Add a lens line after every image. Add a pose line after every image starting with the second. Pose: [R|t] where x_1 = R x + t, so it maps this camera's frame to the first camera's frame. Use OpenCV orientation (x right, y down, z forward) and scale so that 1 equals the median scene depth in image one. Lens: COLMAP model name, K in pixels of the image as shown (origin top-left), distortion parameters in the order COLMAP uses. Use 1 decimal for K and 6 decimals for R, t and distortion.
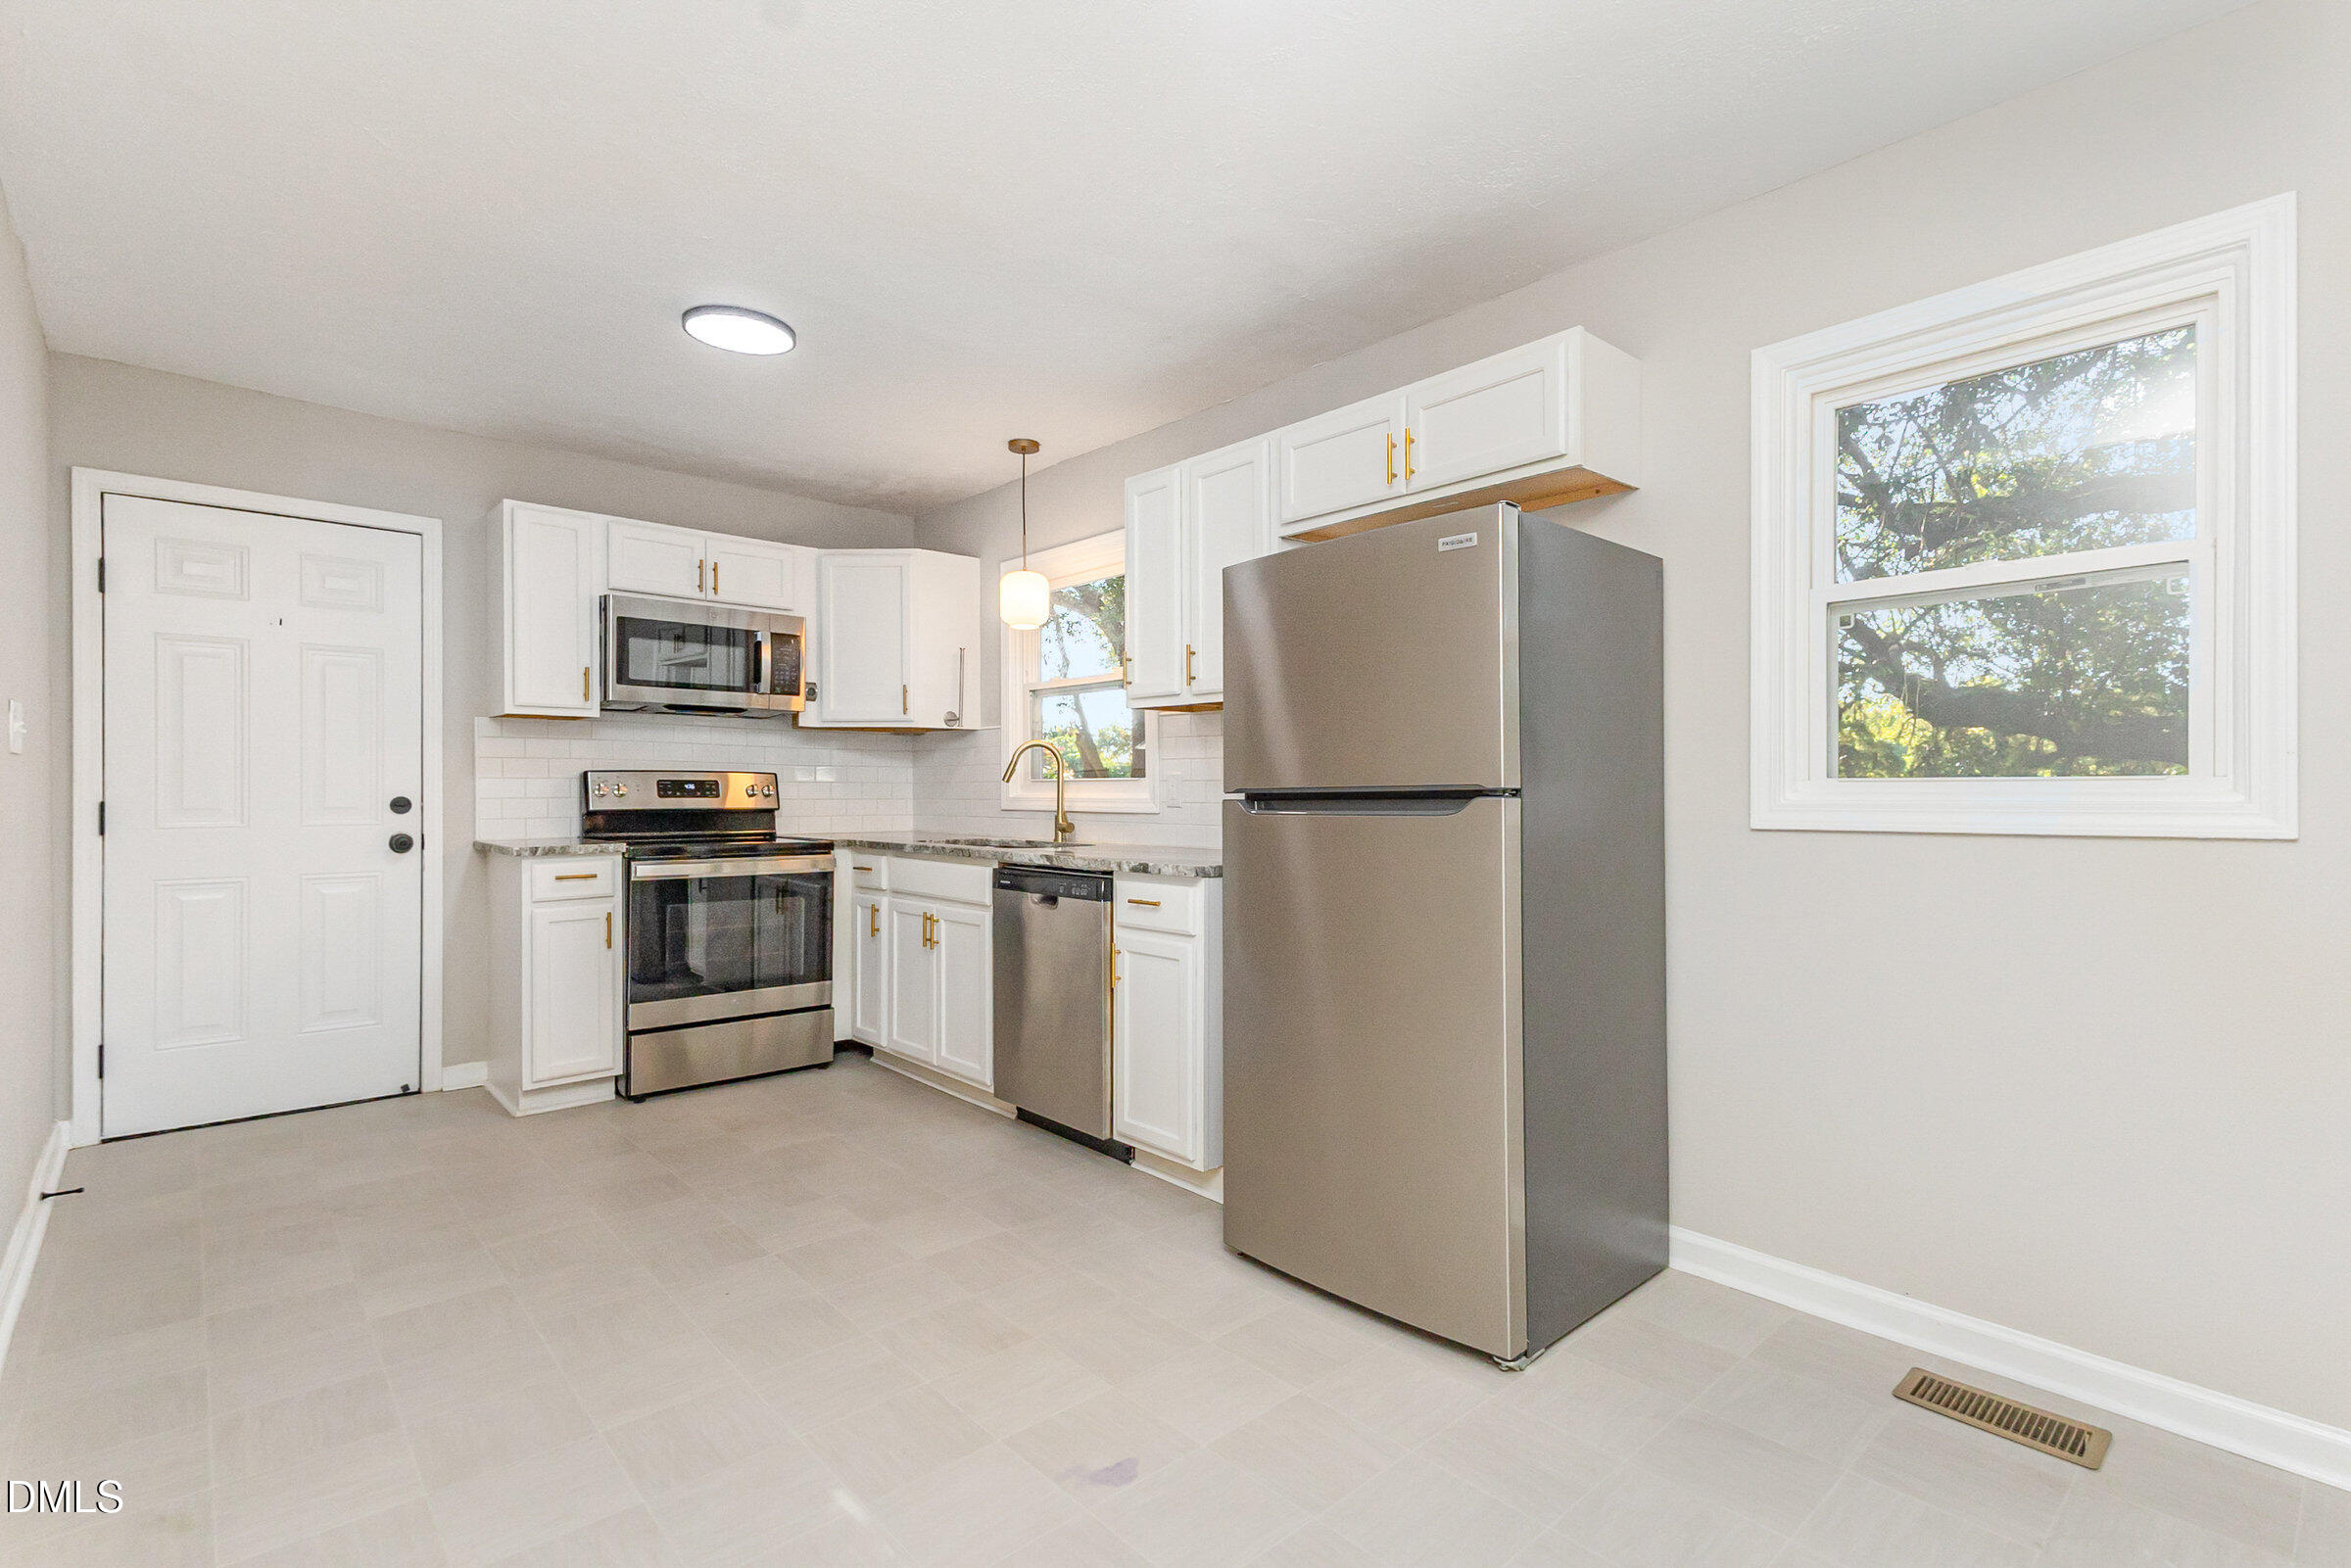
lens RADIAL K [[1089.2, 0, 1172.0], [0, 1089.2, 786.9], [0, 0, 1]] dist [0.027194, -0.001471]
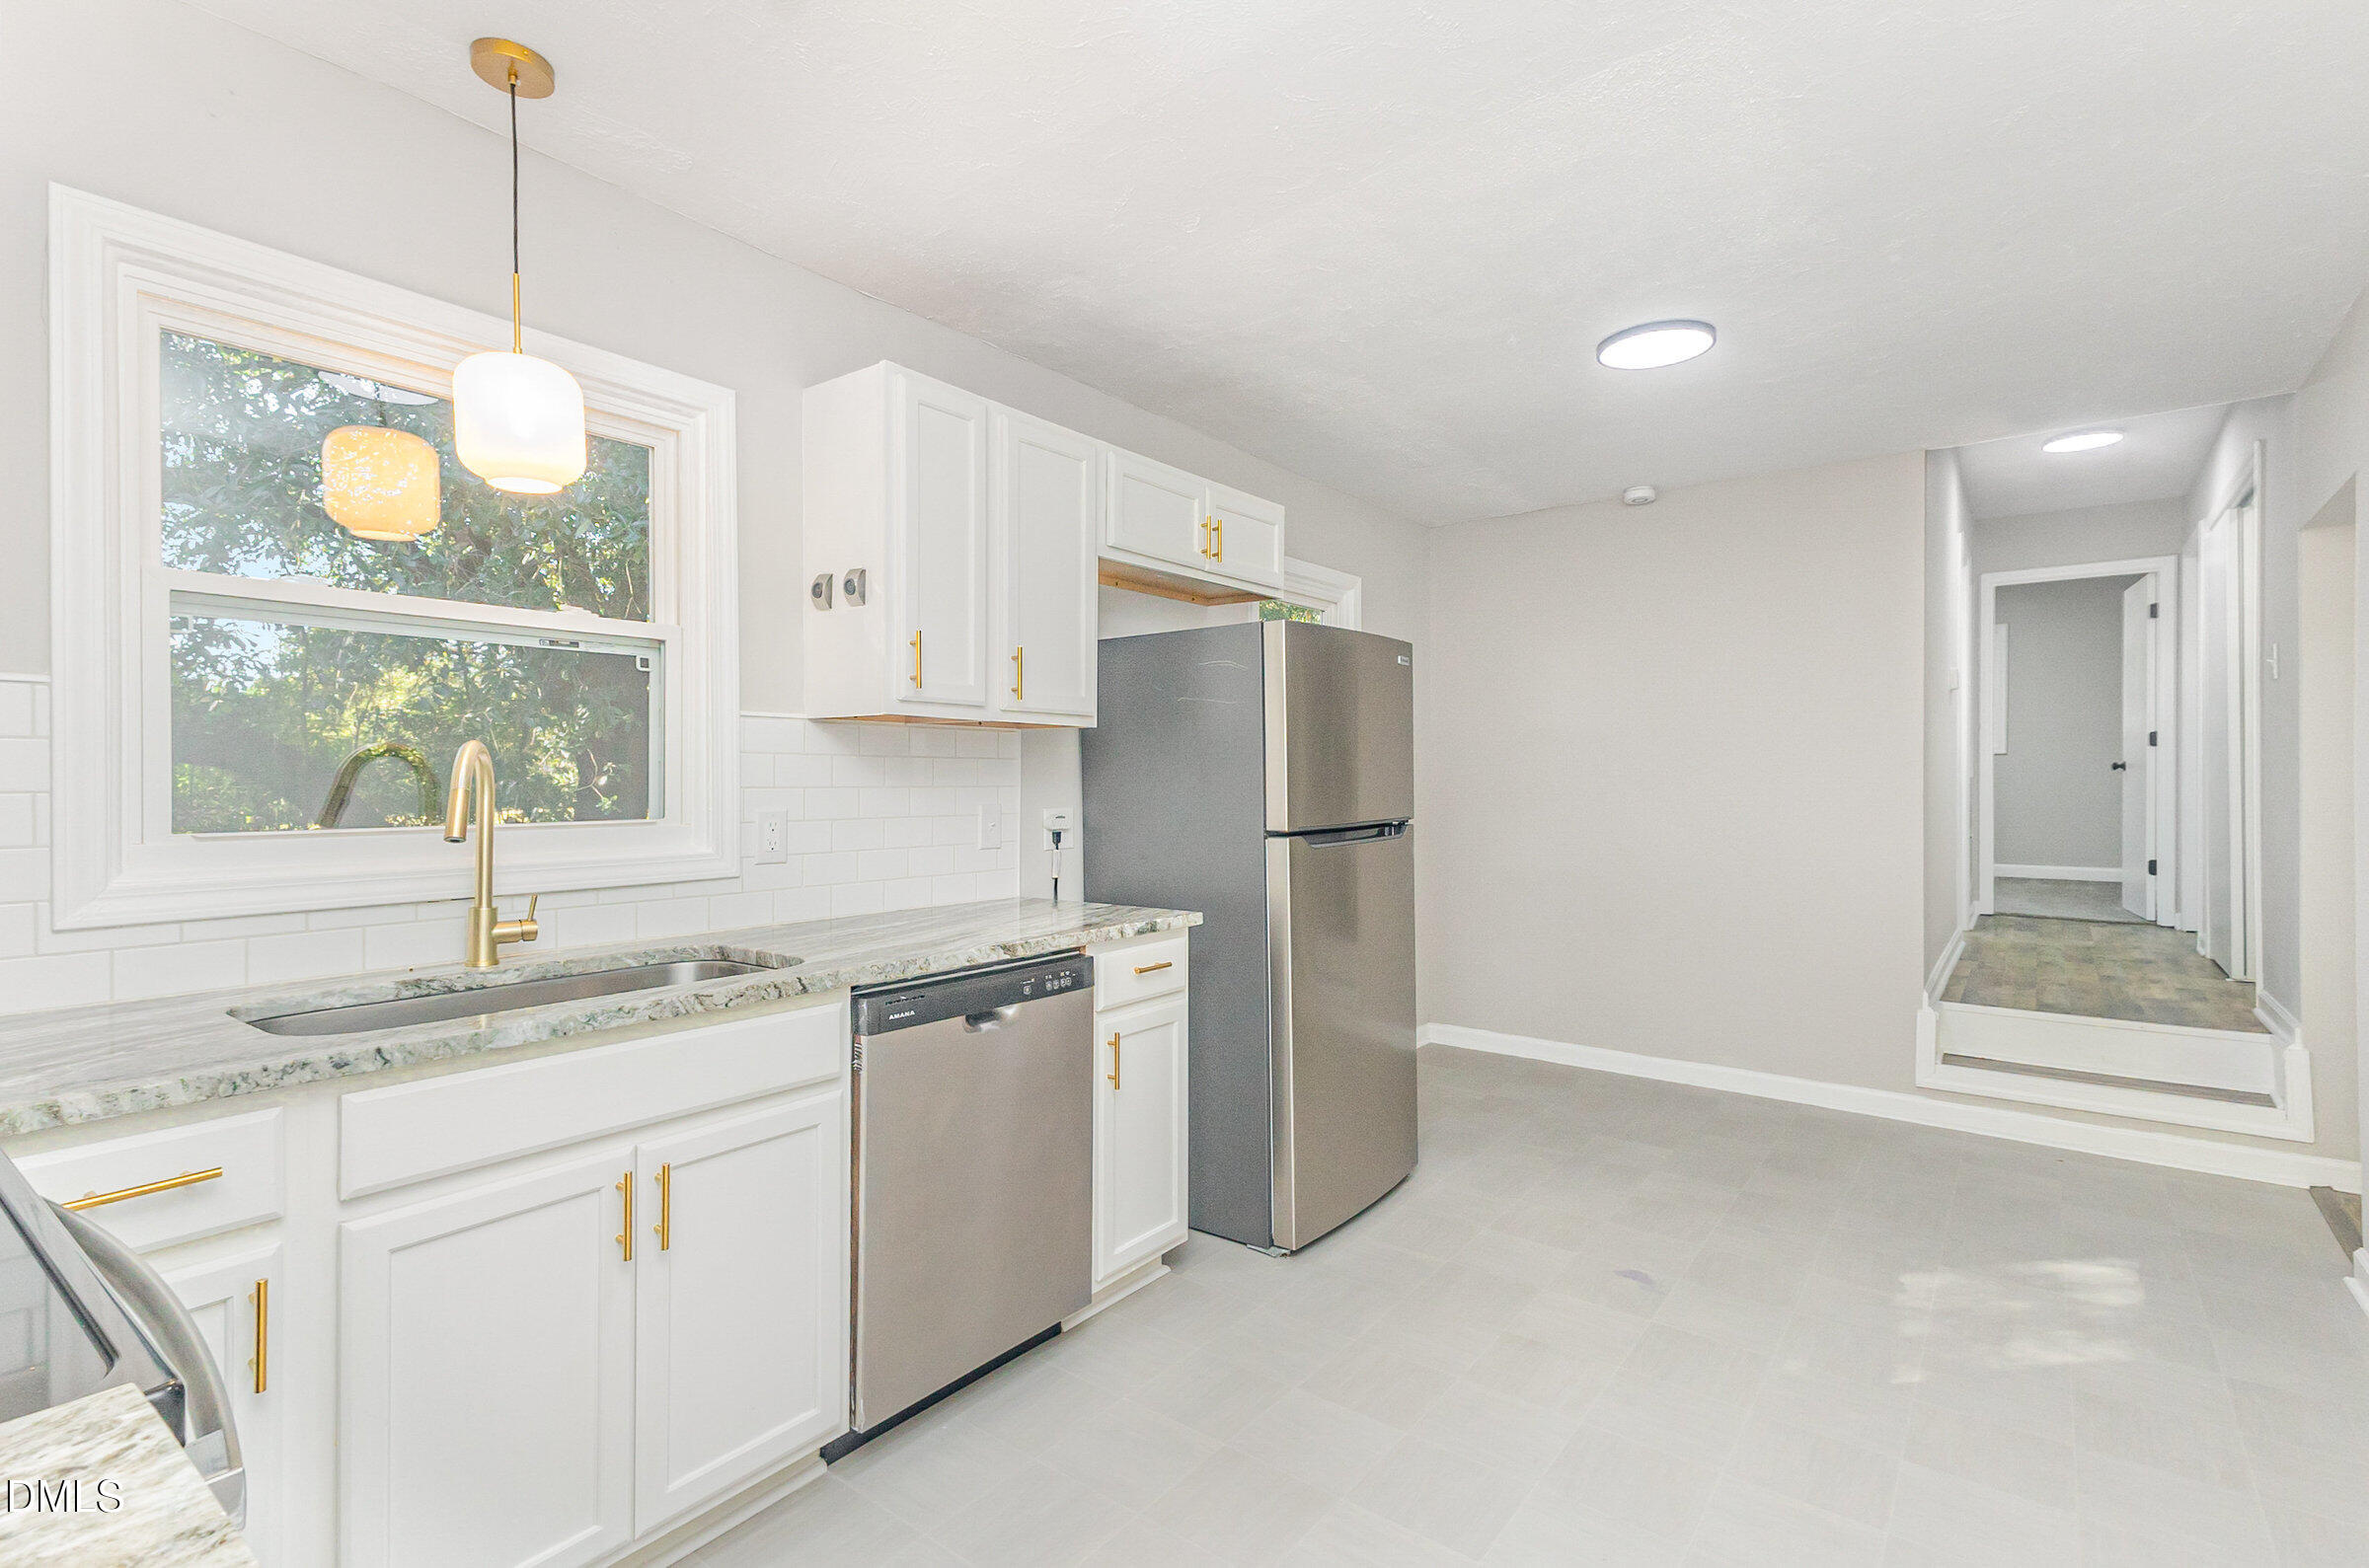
lens RADIAL K [[1098.3, 0, 1186.1], [0, 1098.3, 772.4], [0, 0, 1]] dist [0.026112, -0.000001]
pose [[-0.170672, 0.002149, 0.985326, -0.632952], [-0.004025, 0.999988, -0.002878, -0.031148], [-0.985320, -0.004457, -0.170661, 0.821187]]
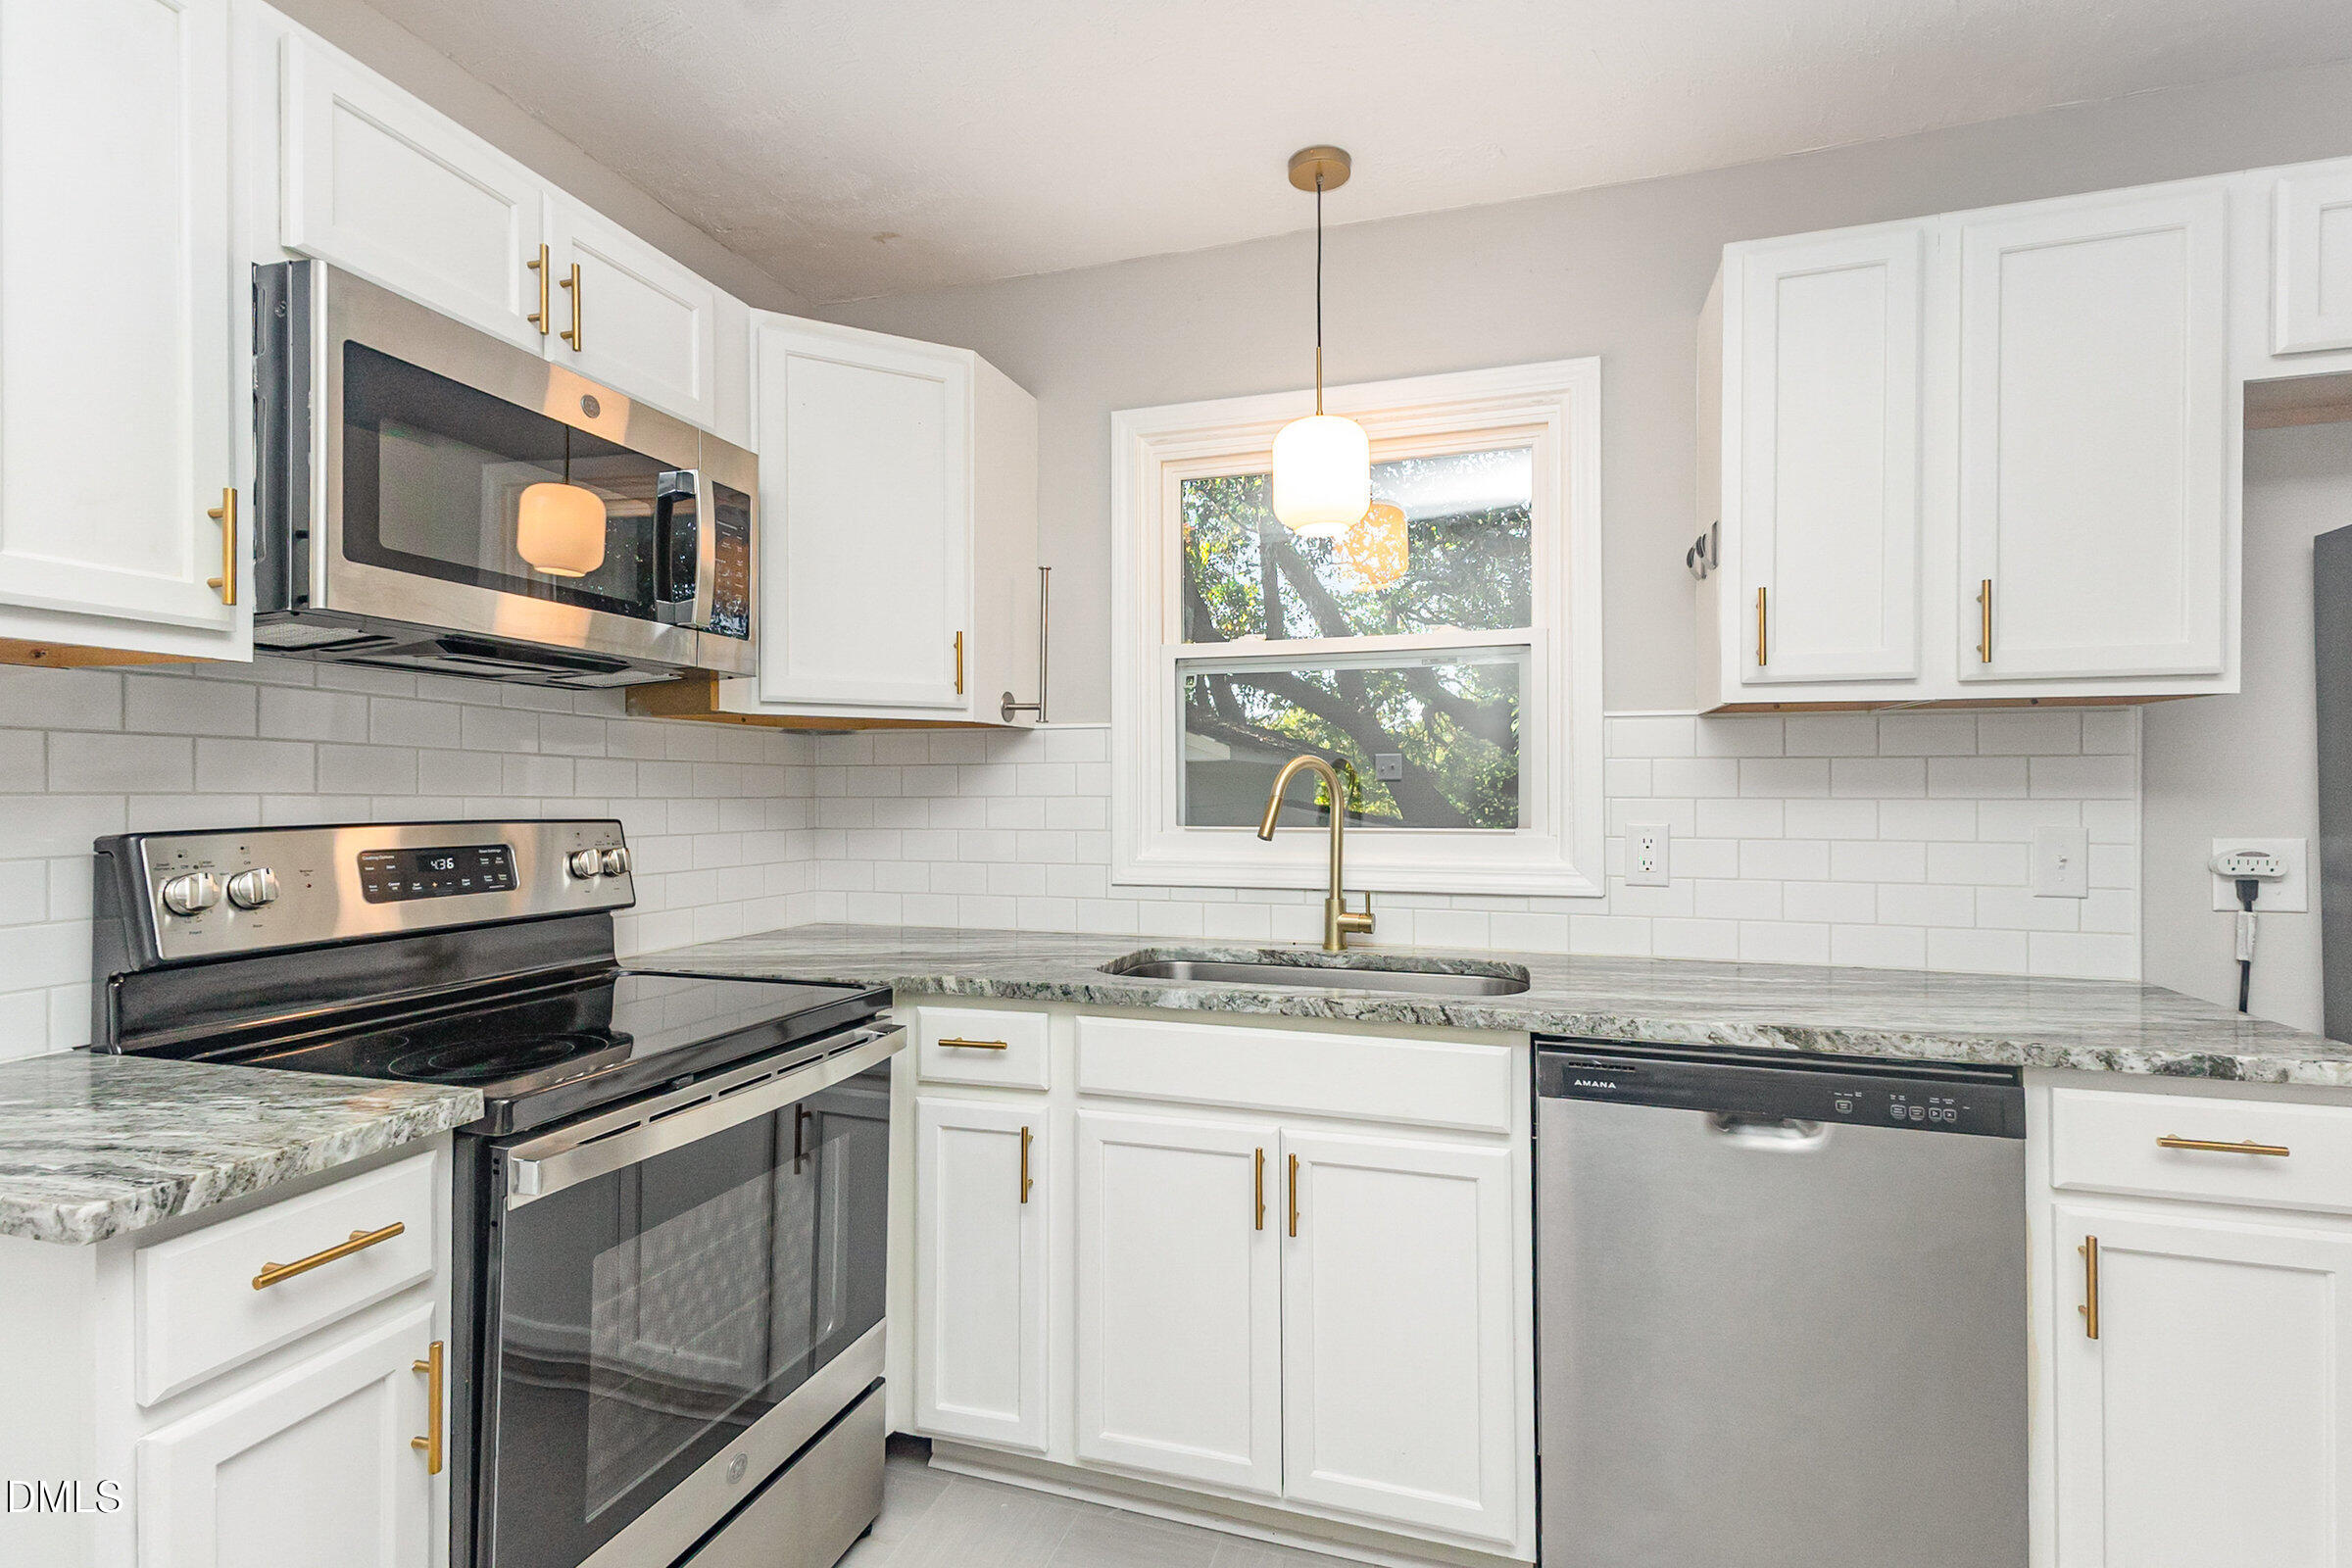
lens RADIAL K [[1089.8, 0, 1172.5], [0, 1089.8, 786.9], [0, 0, 1]] dist [0.027194, -0.001471]
pose [[0.864333, 0.000103, 0.502919, -0.453715], [0.000414, 0.999999, -0.000917, -0.028753], [-0.502919, 0.001001, 0.864333, 0.603569]]
